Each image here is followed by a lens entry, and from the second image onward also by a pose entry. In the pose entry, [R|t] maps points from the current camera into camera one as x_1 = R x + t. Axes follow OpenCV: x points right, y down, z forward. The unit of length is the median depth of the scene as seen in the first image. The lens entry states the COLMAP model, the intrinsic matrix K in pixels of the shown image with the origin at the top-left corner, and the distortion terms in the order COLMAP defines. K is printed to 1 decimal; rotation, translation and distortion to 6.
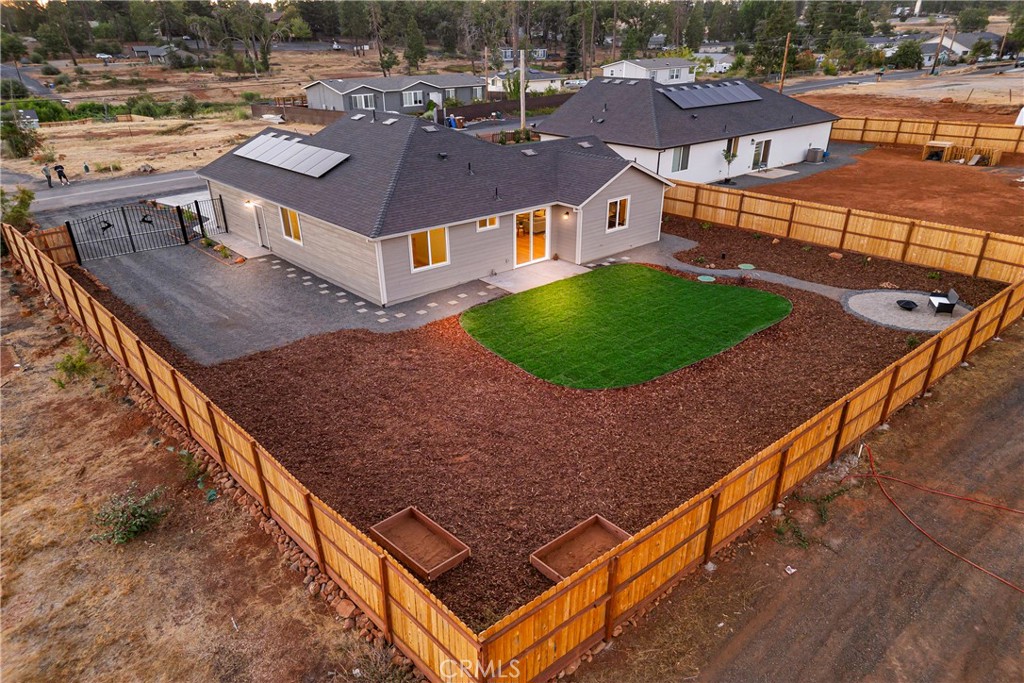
lens RADIAL K [[647.9, 0, 513.9], [0, 647.9, 340.2], [0, 0, 1]] dist [0.045588, -0.021678]
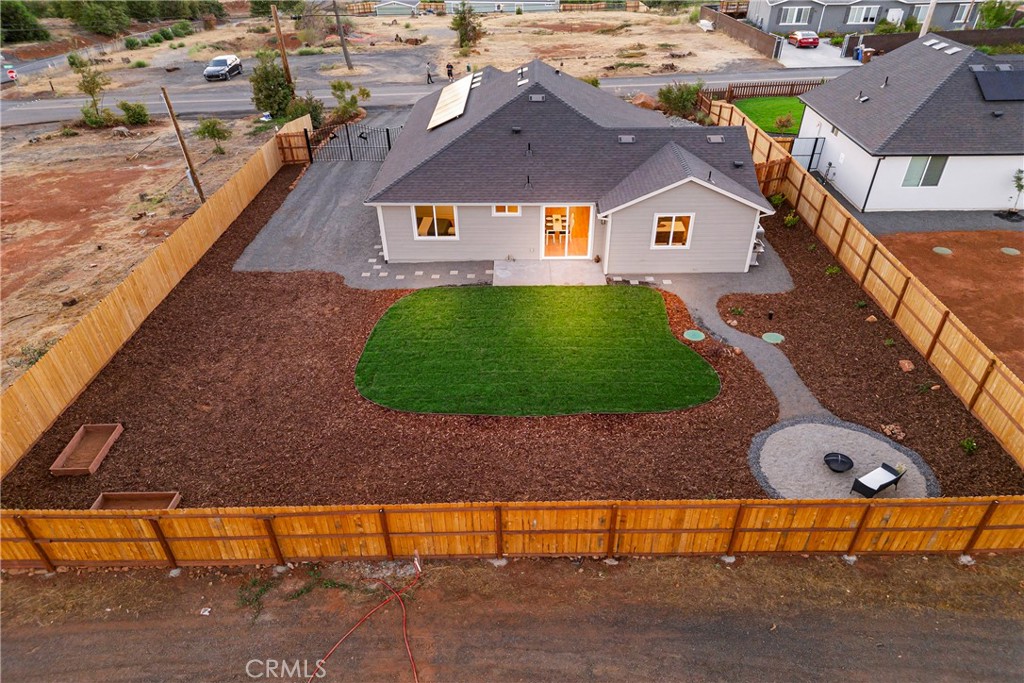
lens RADIAL K [[647.9, 0, 513.3], [0, 647.9, 338.3], [0, 0, 1]] dist [0.045588, -0.021678]
pose [[0.784864, 0.341583, -0.517019, 0.519829], [-0.272519, 0.939603, 0.207075, -0.191217], [0.556526, -0.021628, 0.830548, 0.156535]]
